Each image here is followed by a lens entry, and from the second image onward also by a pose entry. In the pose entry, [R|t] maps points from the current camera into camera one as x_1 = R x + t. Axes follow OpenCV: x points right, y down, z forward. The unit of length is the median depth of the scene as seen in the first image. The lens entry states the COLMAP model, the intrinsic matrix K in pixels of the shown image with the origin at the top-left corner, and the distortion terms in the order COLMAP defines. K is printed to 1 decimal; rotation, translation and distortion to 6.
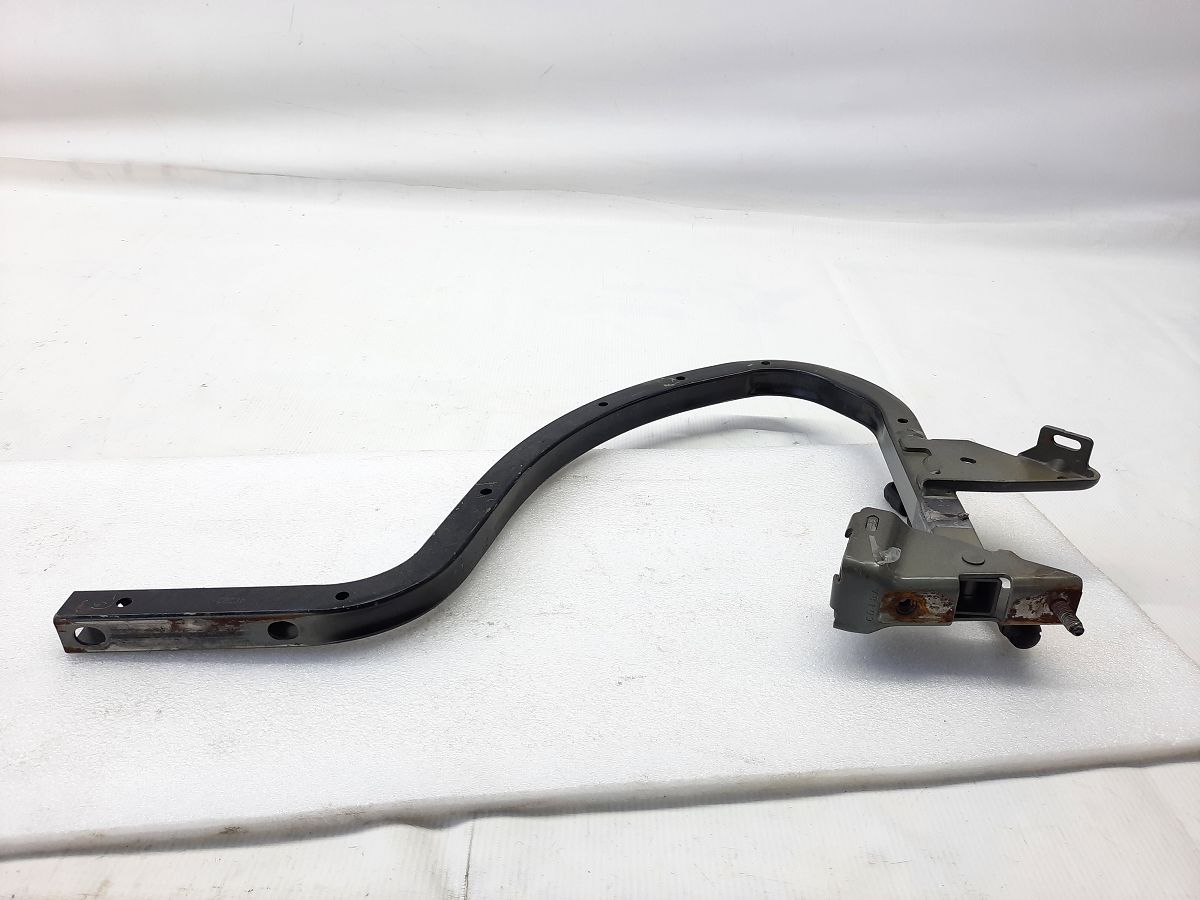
lens RADIAL K [[895.3, 0, 589.3], [0, 895.3, 448.2], [0, 0, 1]] dist [-0.012129, -0.040762]
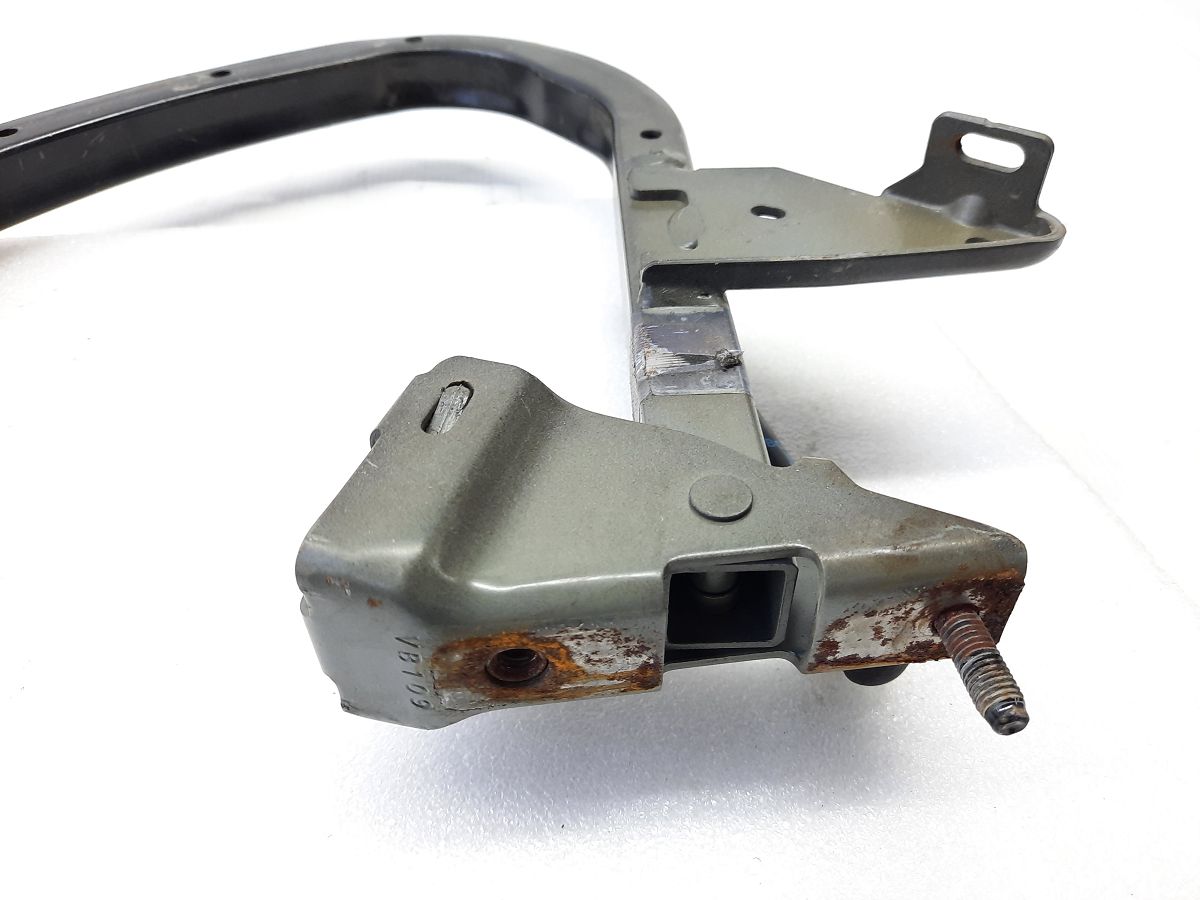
lens RADIAL K [[895.3, 0, 604.7], [0, 895.3, 457.1], [0, 0, 1]] dist [-0.012129, -0.040762]
pose [[0.992158, -0.085248, 0.091405, 0.328508], [0.060351, 0.967153, 0.246928, 0.018723], [-0.109453, -0.239476, 0.964713, 0.624322]]
